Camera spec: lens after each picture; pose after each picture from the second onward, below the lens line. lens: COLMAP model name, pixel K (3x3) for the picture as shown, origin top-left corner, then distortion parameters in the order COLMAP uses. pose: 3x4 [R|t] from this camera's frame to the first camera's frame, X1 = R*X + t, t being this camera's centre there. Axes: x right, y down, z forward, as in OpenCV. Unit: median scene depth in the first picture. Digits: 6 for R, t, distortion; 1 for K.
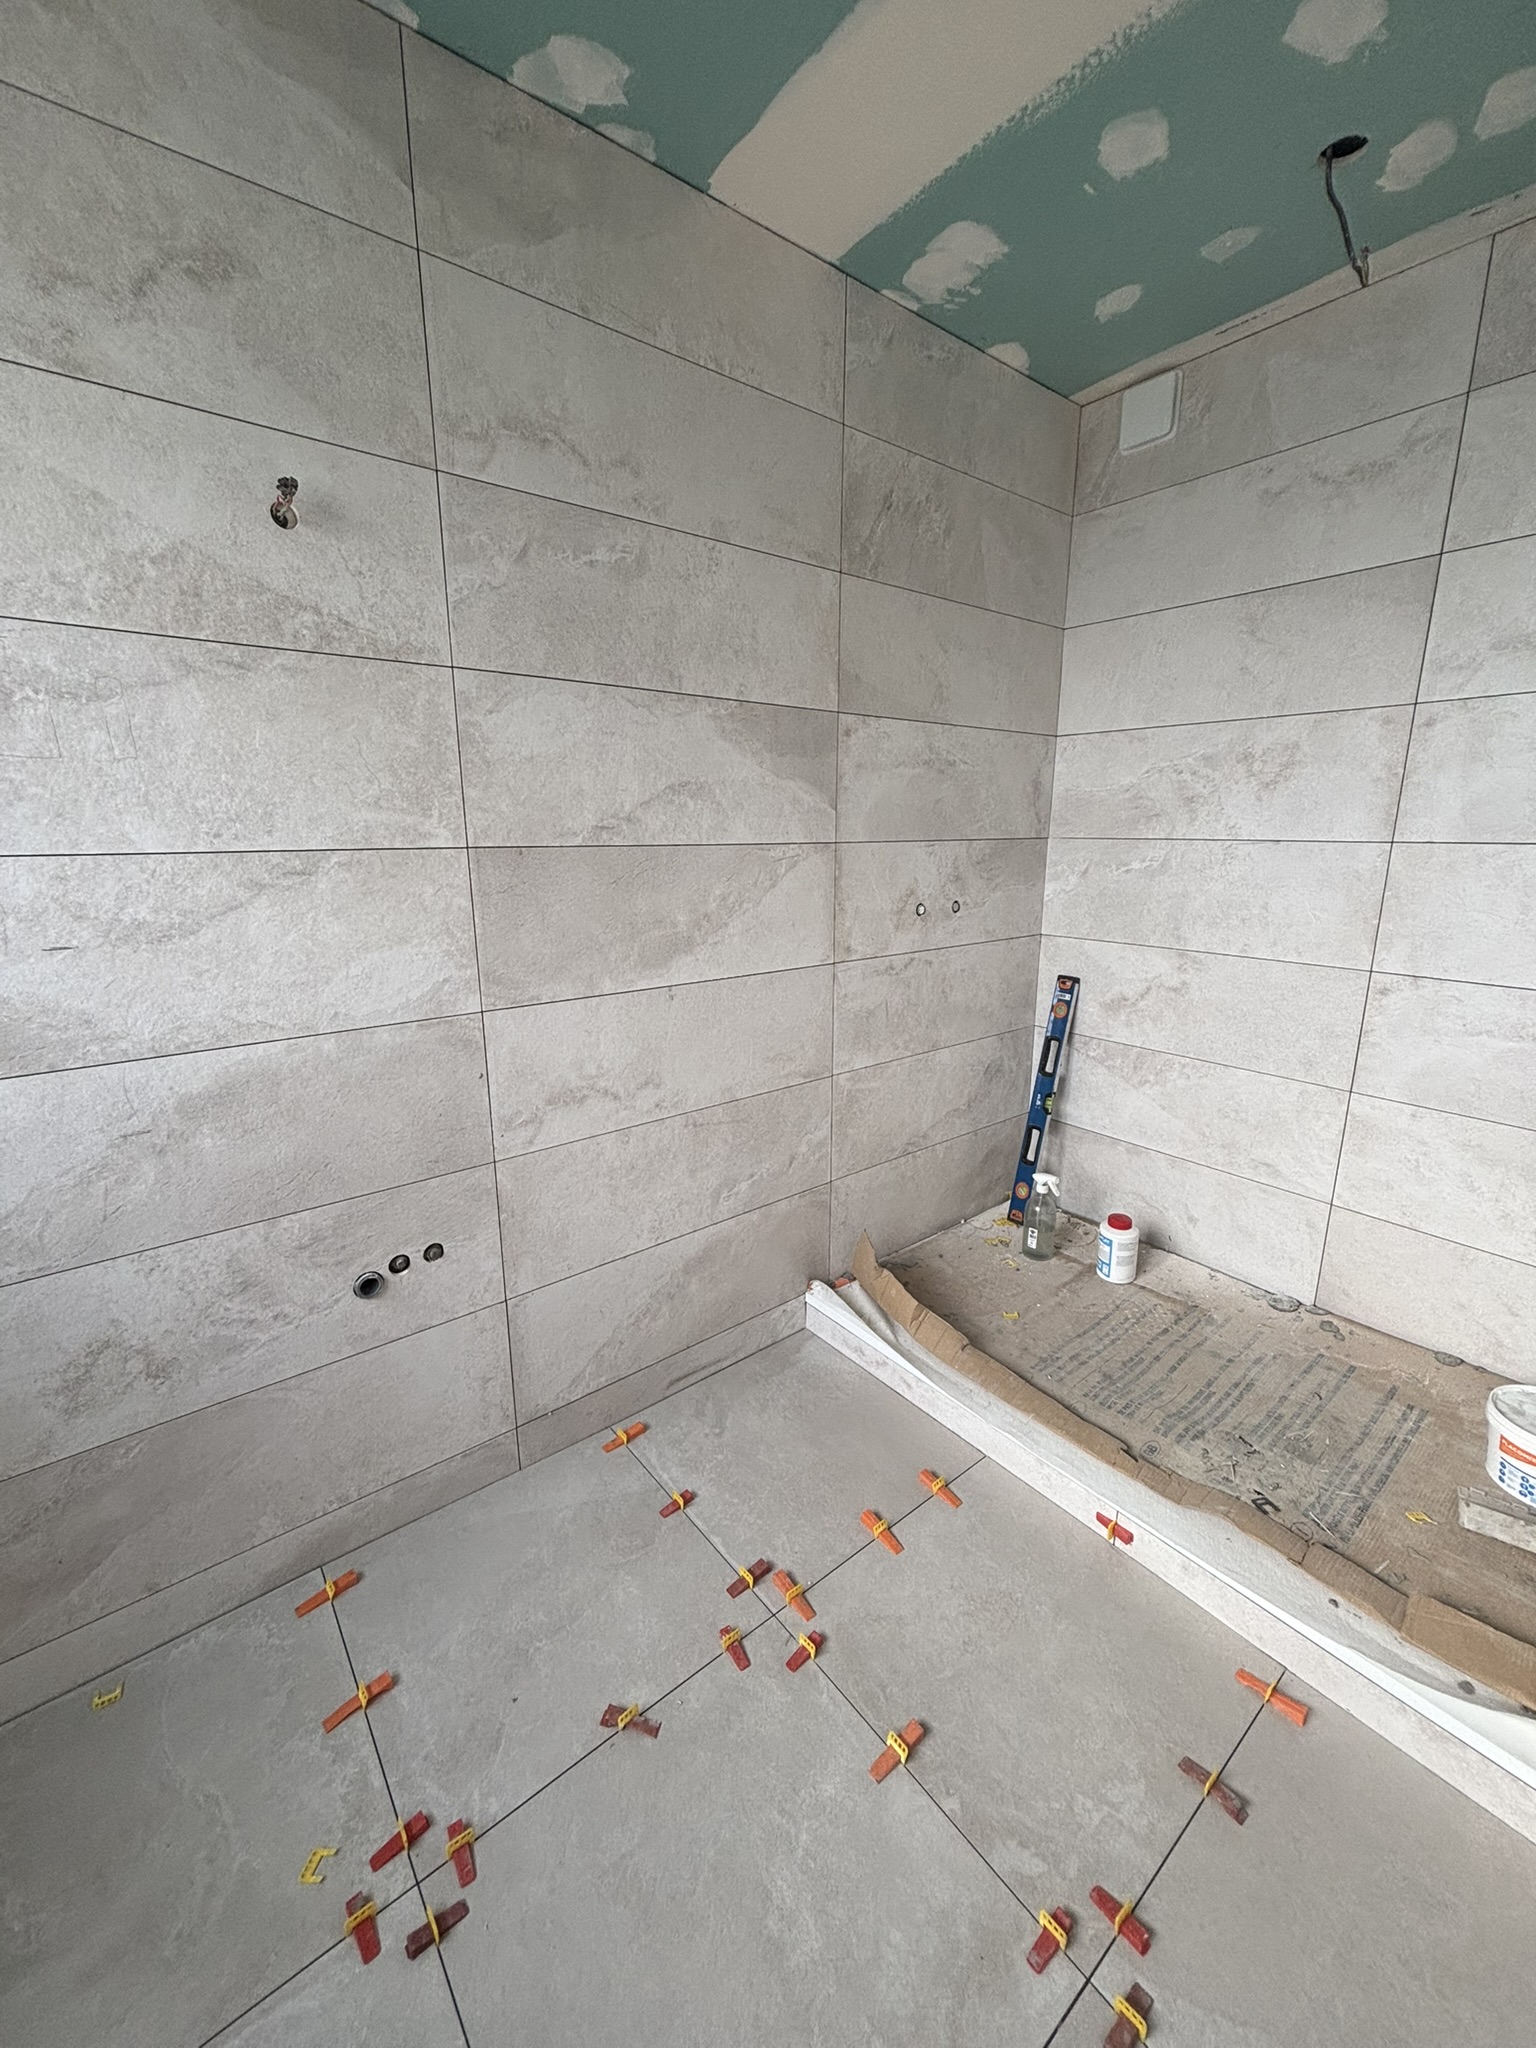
lens RADIAL K [[825.5, 0, 772.4], [0, 825.5, 1021.1], [0, 0, 1]] dist [0.003344, -0.001157]
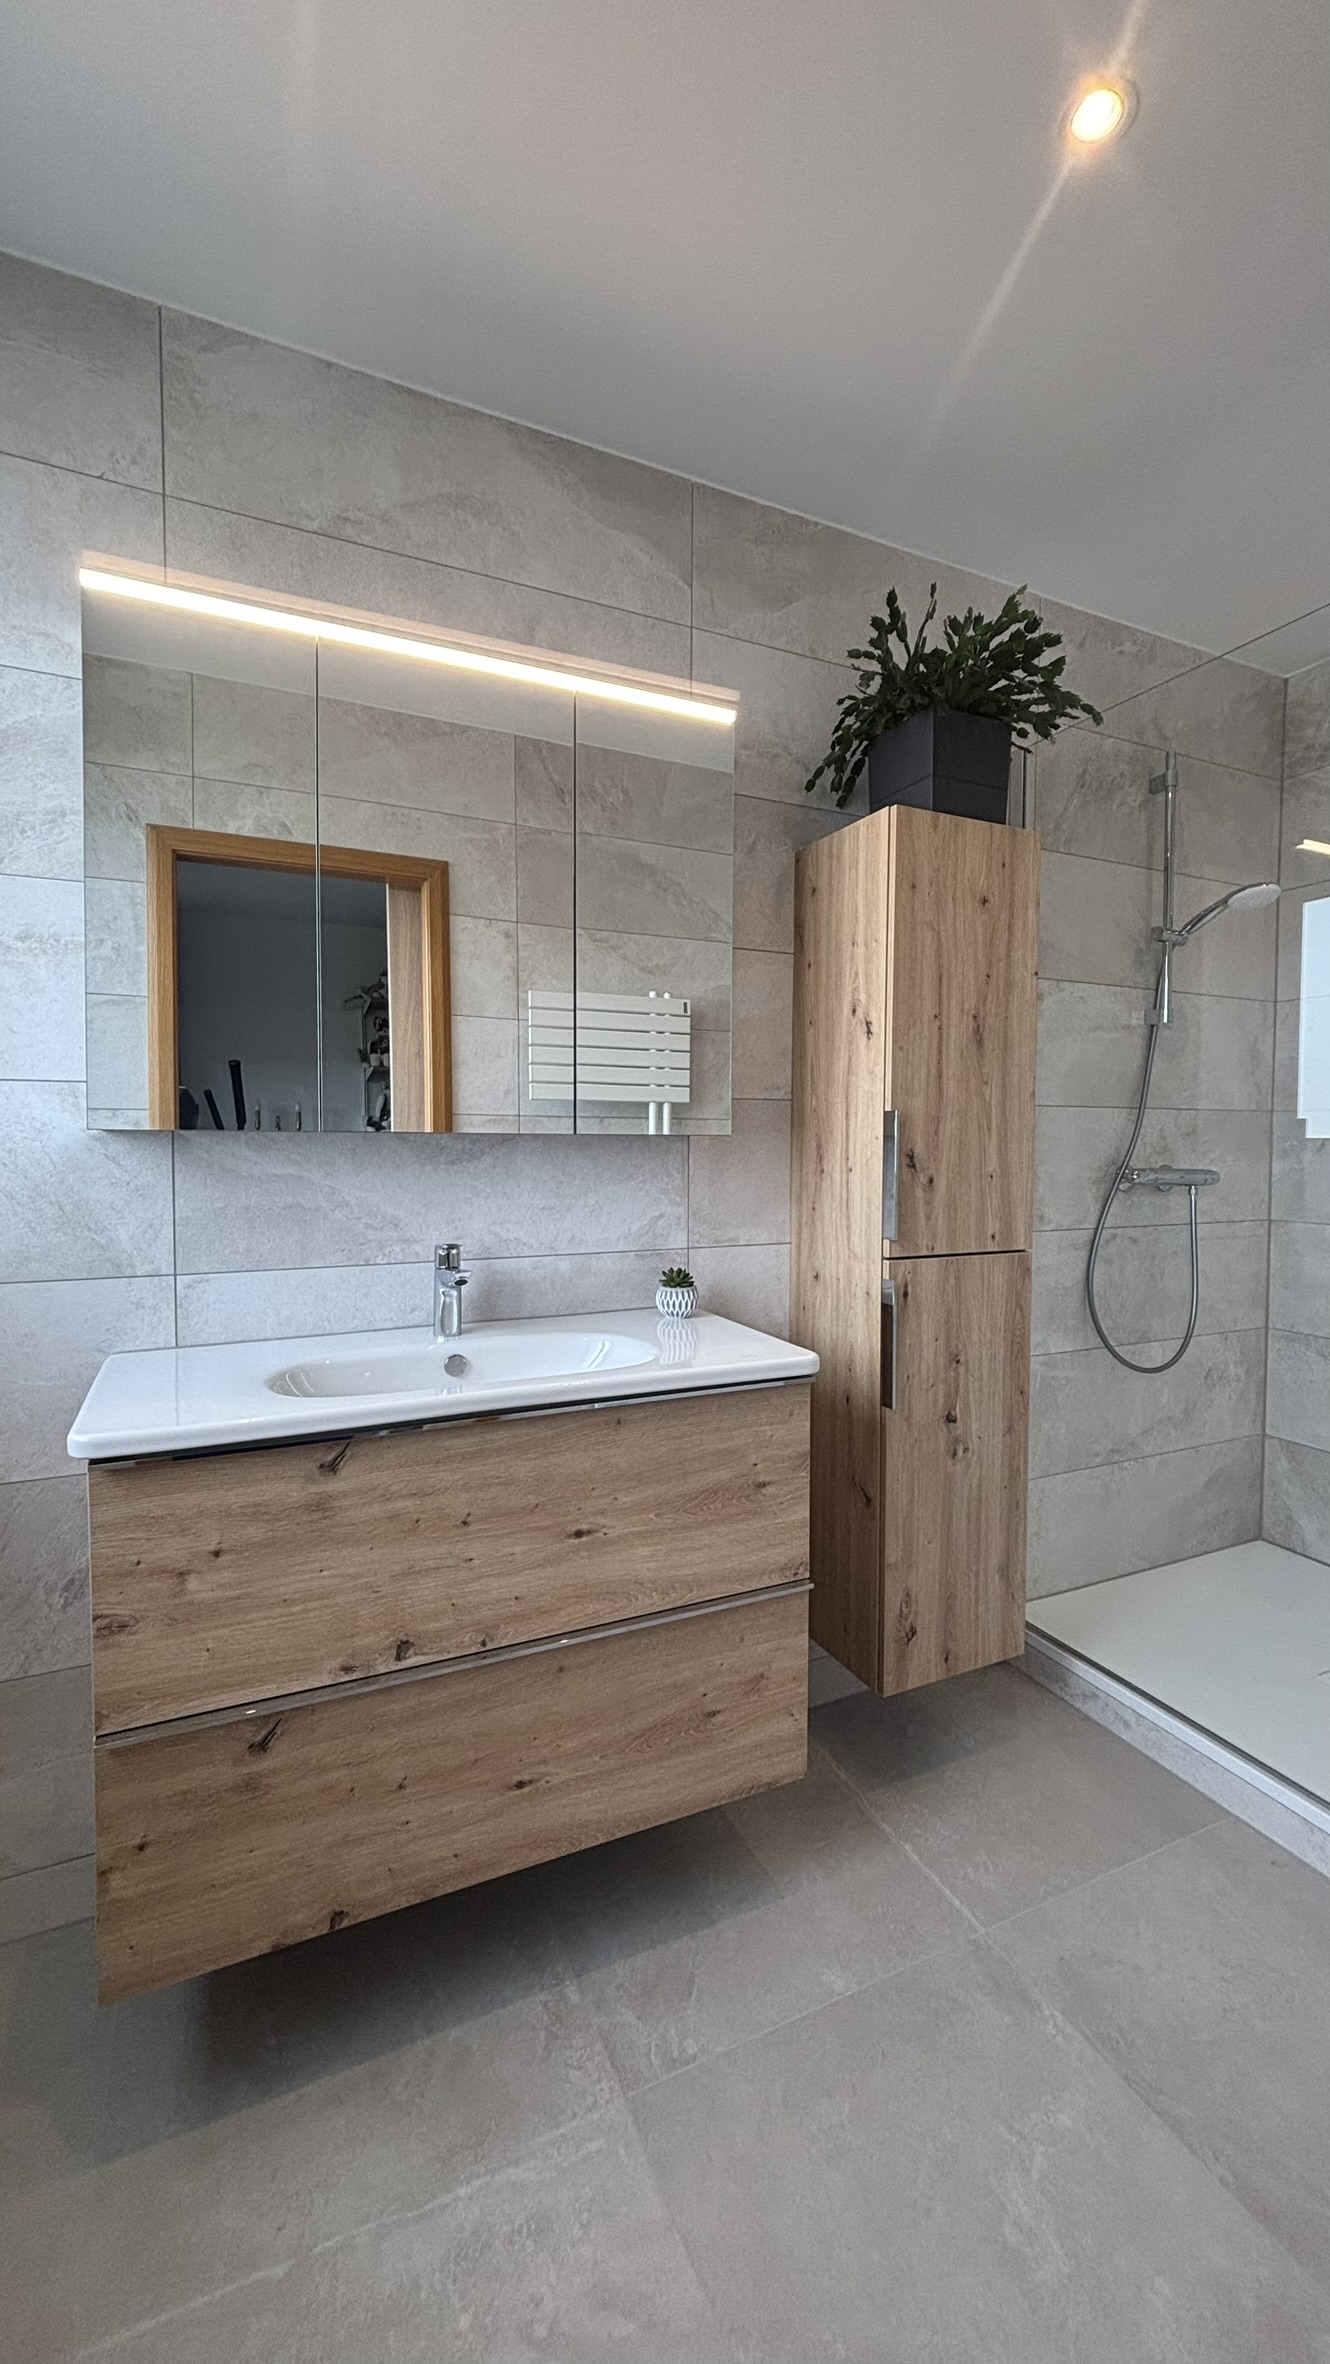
lens RADIAL K [[952.8, 0, 668.1], [0, 952.8, 1182.2], [0, 0, 1]] dist [-0.001685, 0.000277]
pose [[0.971365, 0.014986, -0.237121, -0.075498], [-0.058801, 0.982126, -0.178806, 0.106067], [0.230203, 0.187629, 0.954883, -0.158418]]
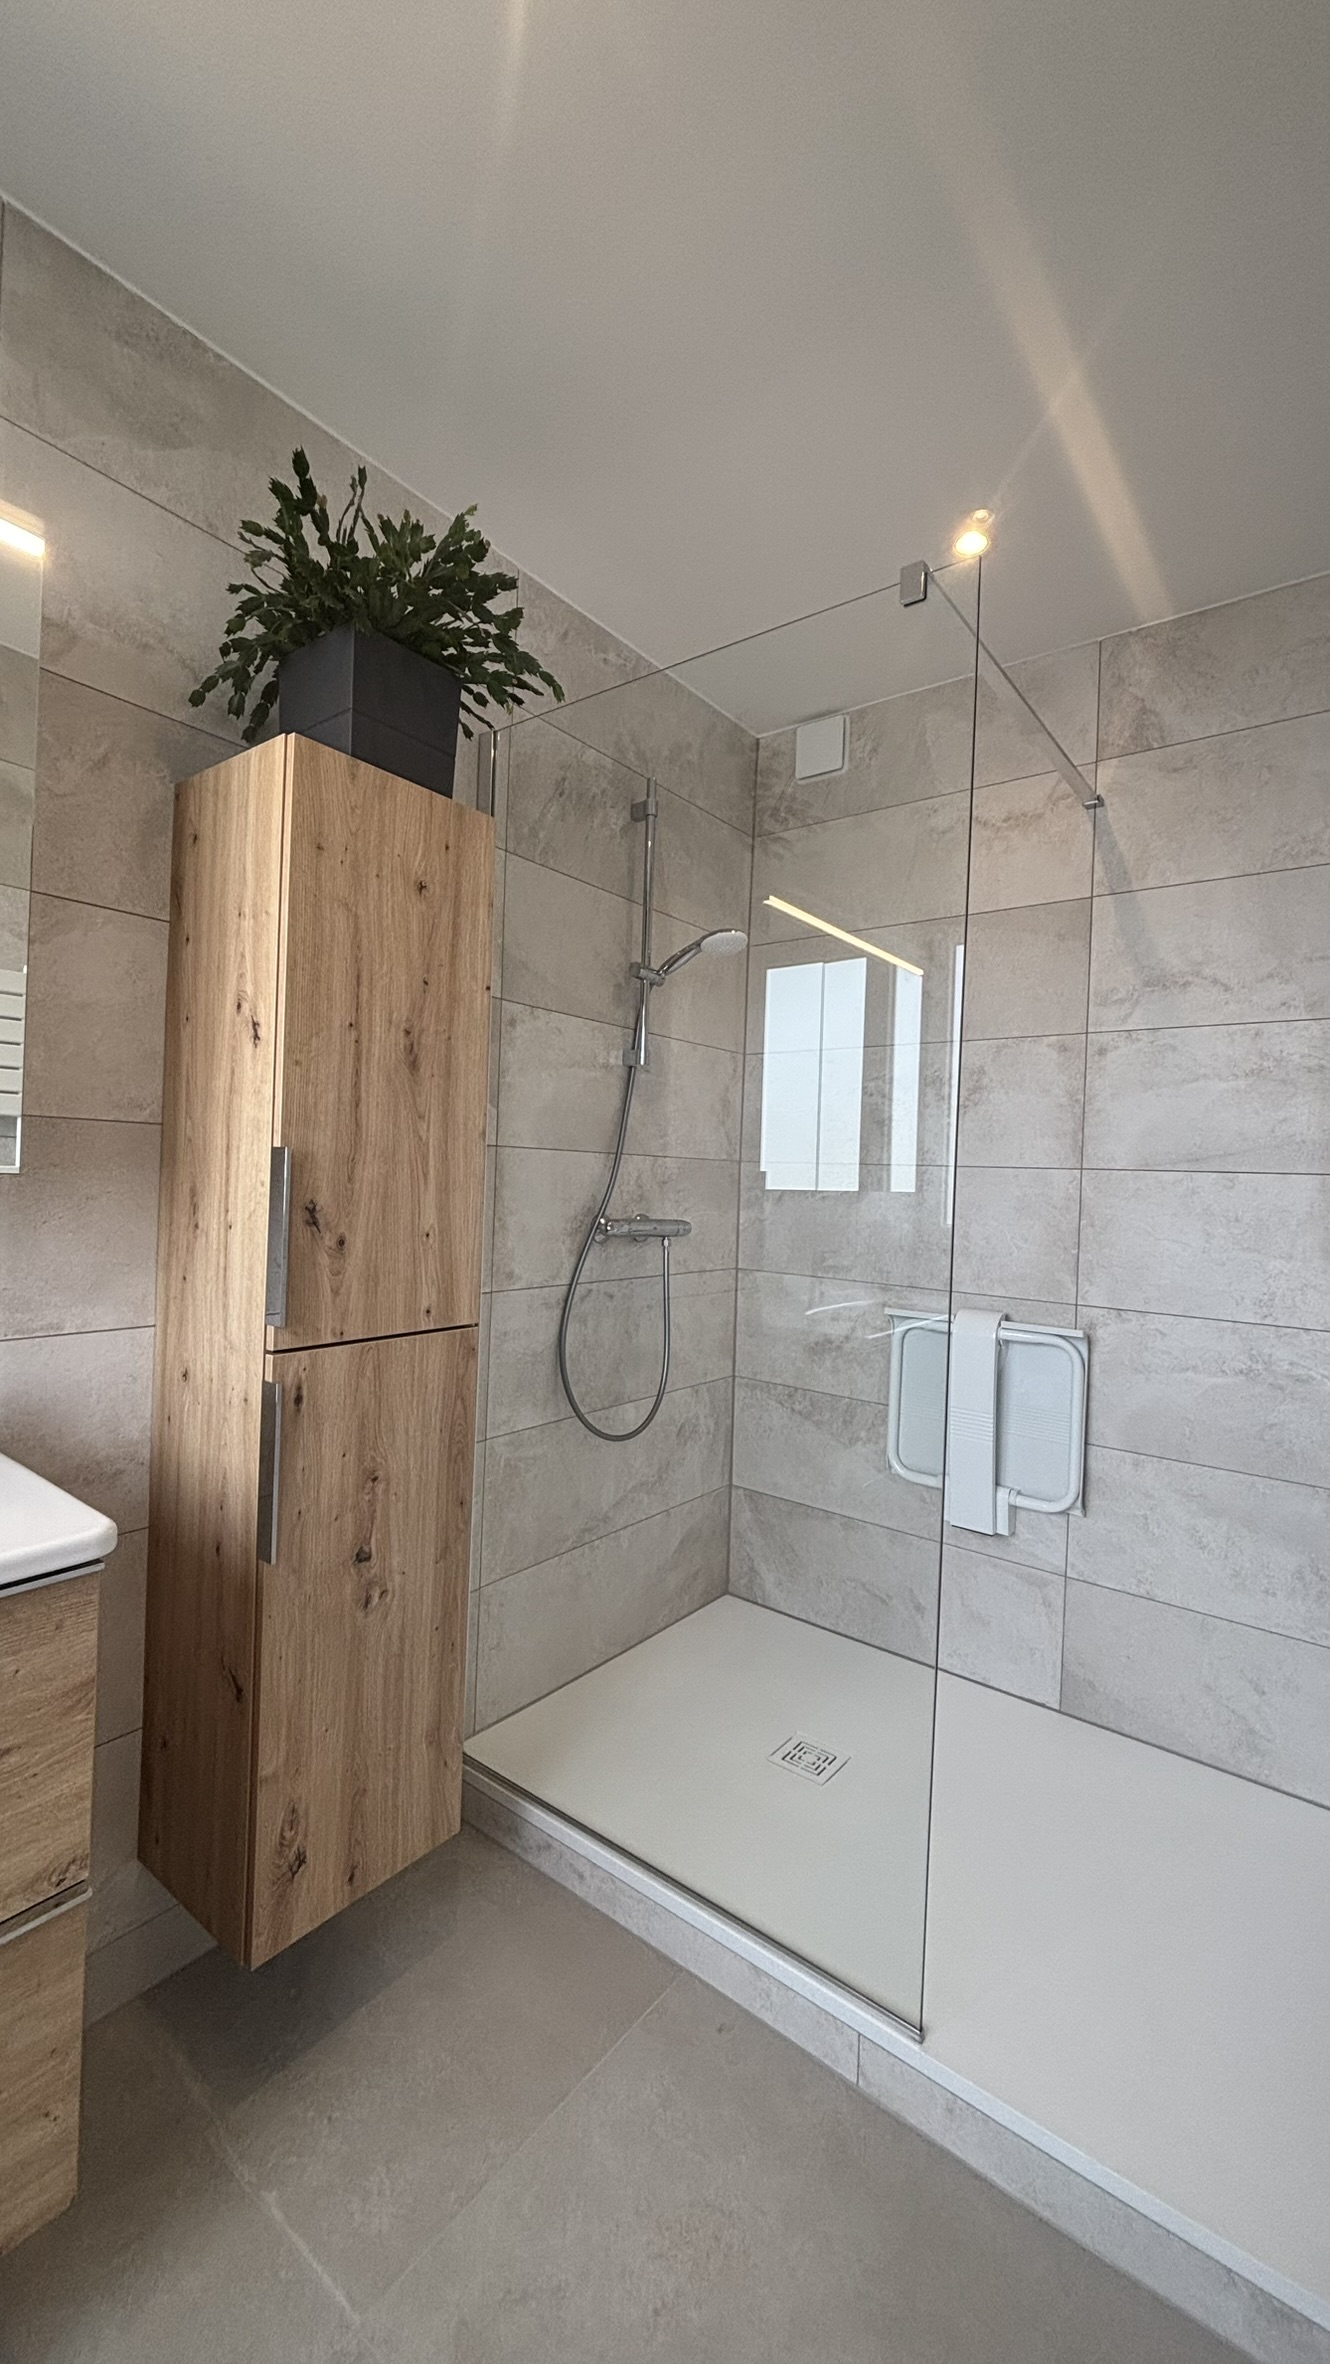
lens RADIAL K [[952.8, 0, 663.7], [0, 952.8, 1181.9], [0, 0, 1]] dist [-0.001685, 0.000277]
pose [[0.972745, 0.035198, 0.229190, 0.025647], [0.016241, 0.975642, -0.218766, 0.034576], [-0.231308, 0.216526, 0.948479, 0.068314]]
